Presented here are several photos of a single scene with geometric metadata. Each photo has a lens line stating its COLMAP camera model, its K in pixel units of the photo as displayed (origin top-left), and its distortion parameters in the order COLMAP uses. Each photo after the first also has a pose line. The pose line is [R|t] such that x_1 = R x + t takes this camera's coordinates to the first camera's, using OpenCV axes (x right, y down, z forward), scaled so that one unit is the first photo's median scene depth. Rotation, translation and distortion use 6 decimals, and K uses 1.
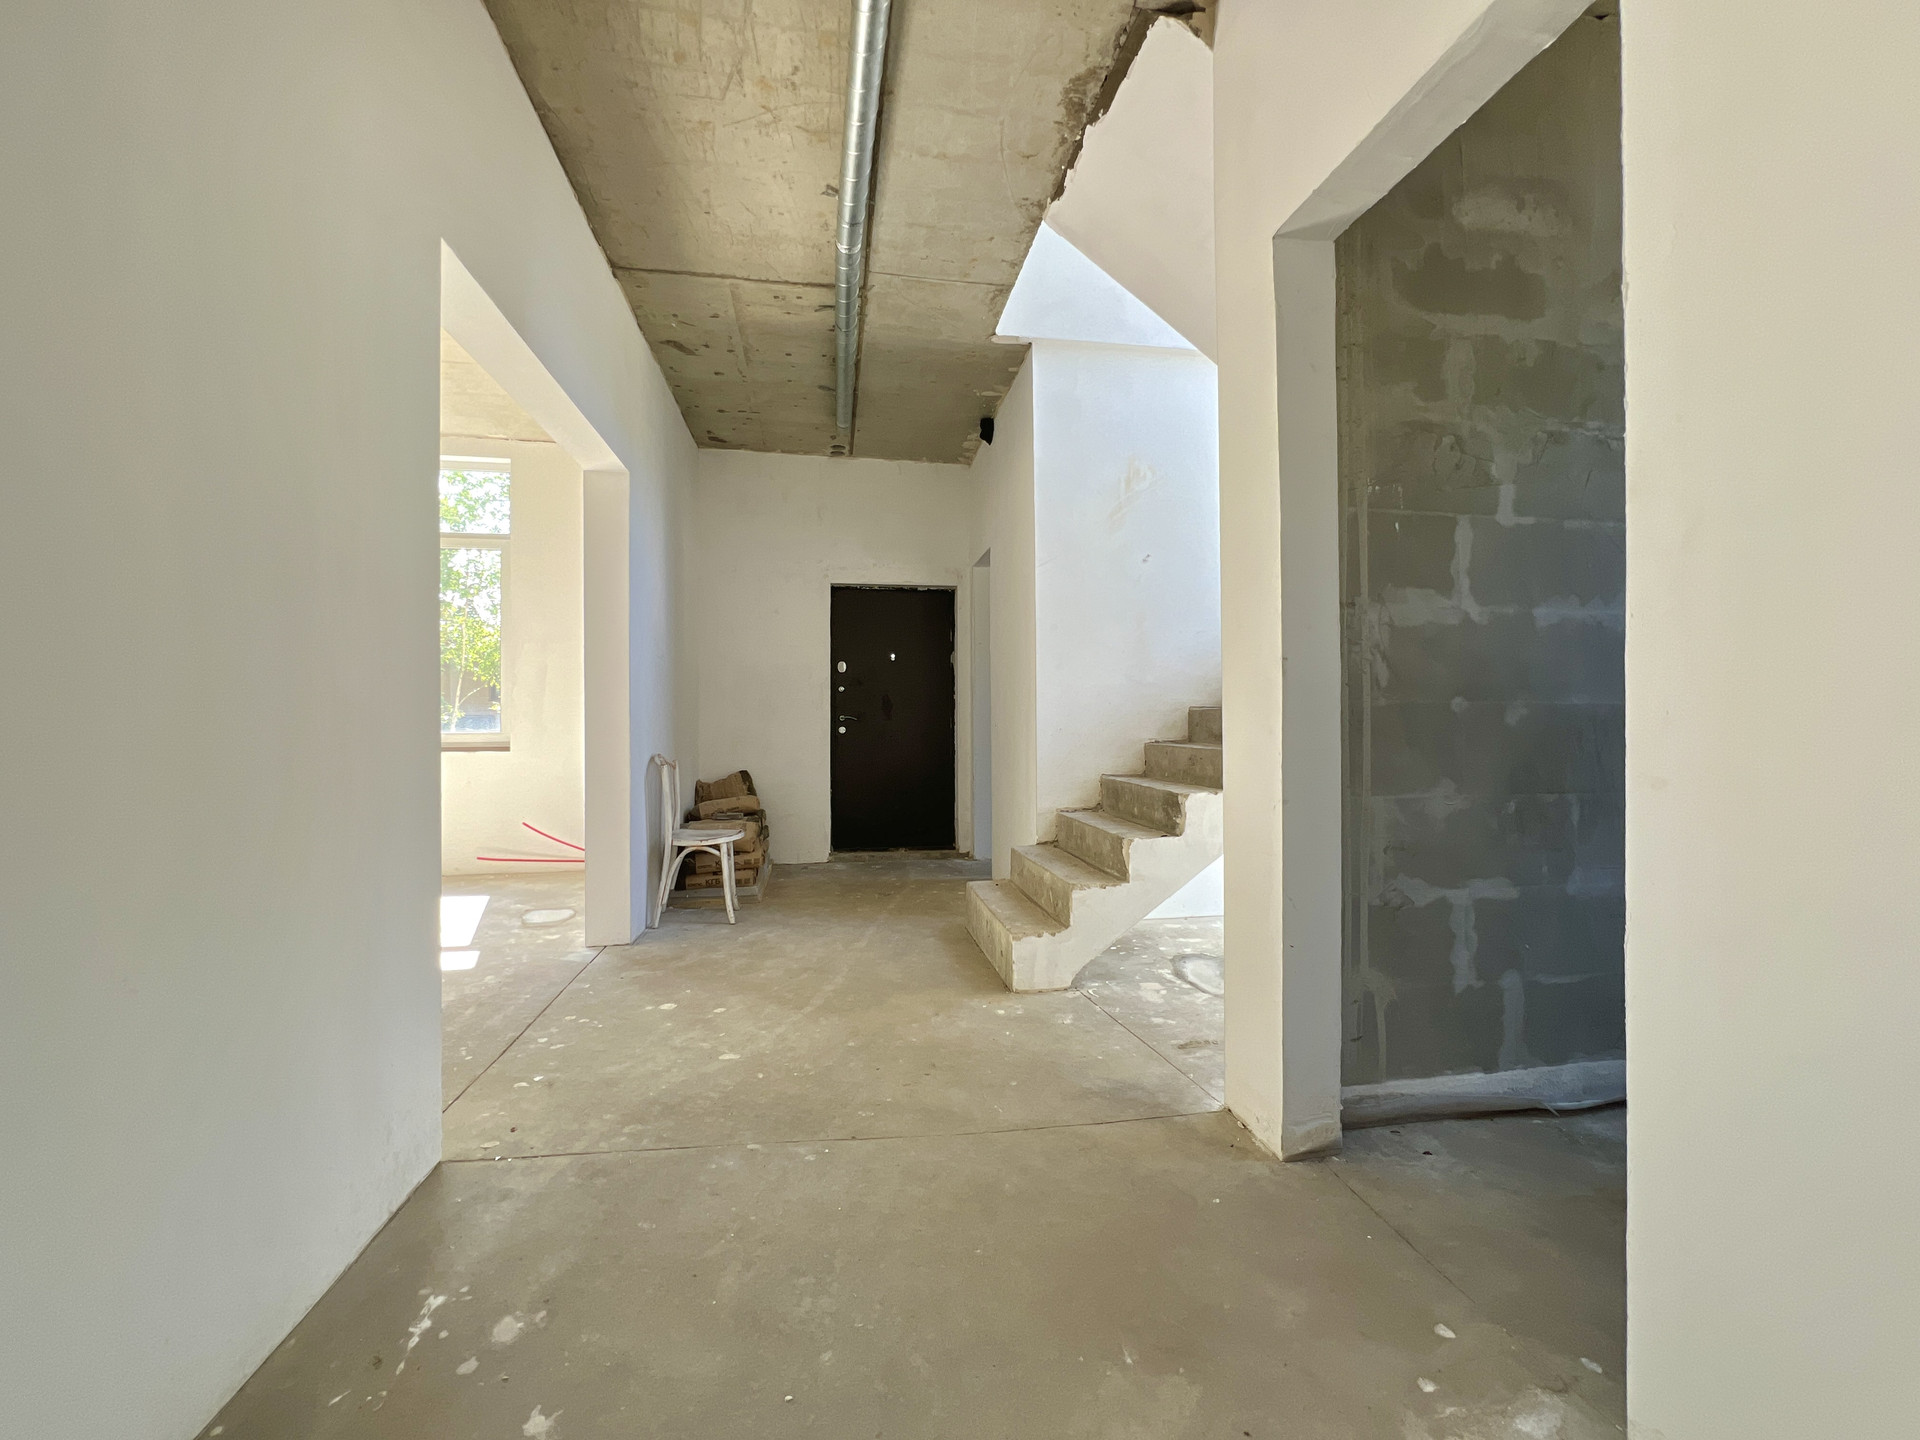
lens RADIAL K [[766.6, 0, 951.9], [0, 766.6, 716.2], [0, 0, 1]] dist [-0.001419, 0.000442]
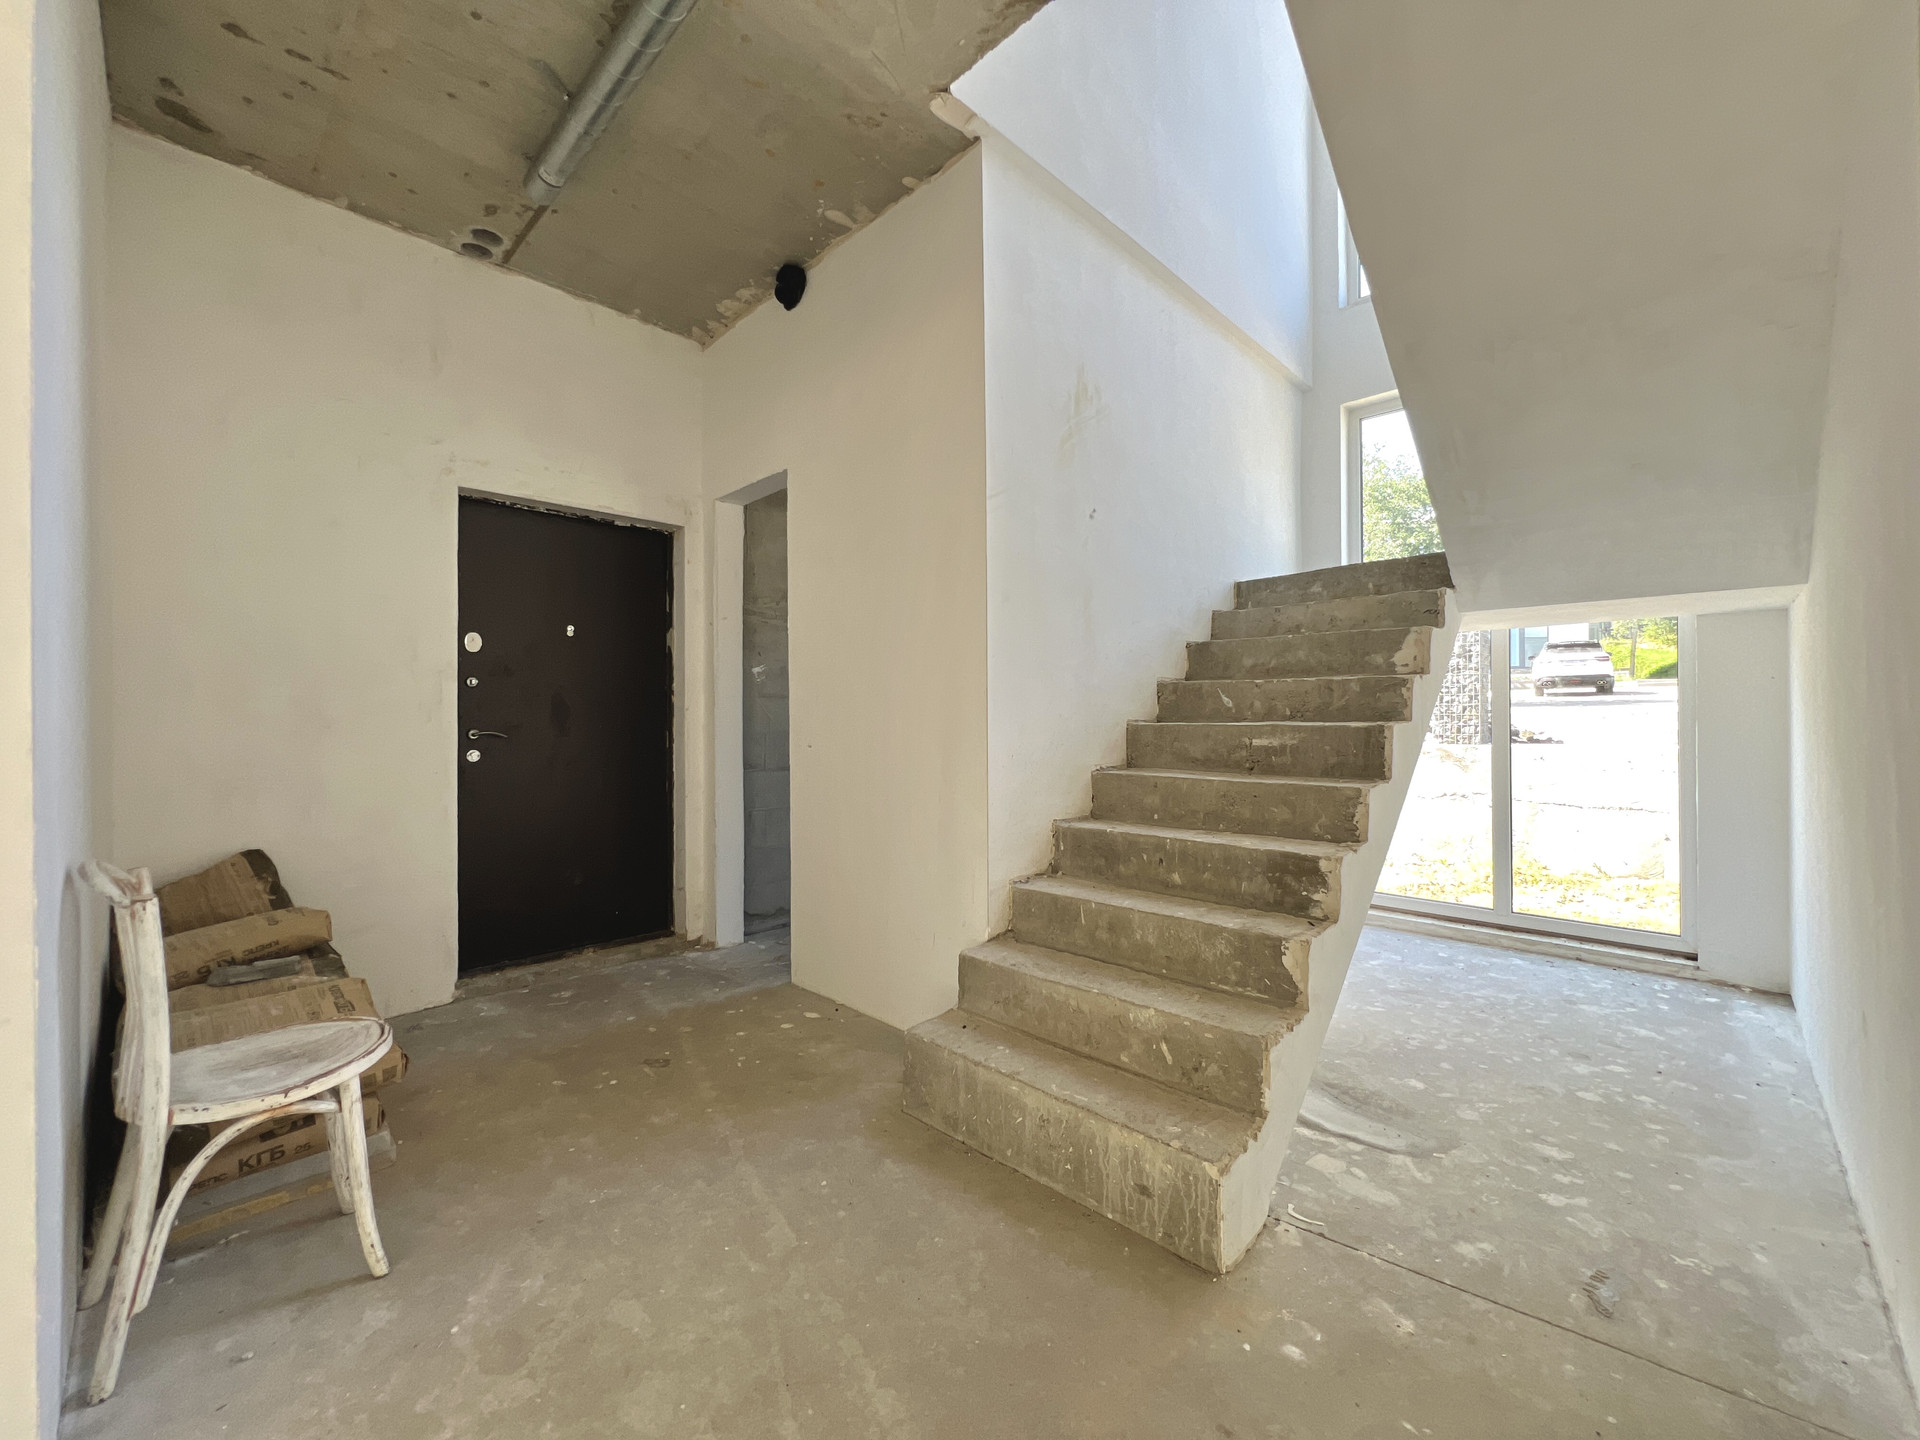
lens RADIAL K [[766.6, 0, 951.9], [0, 766.6, 716.2], [0, 0, 1]] dist [-0.001419, 0.000442]
pose [[0.806172, 0.000037, 0.591682, -0.244953], [-0.001143, 0.999998, 0.001495, -0.015376], [-0.591681, -0.001882, 0.806170, 0.441051]]
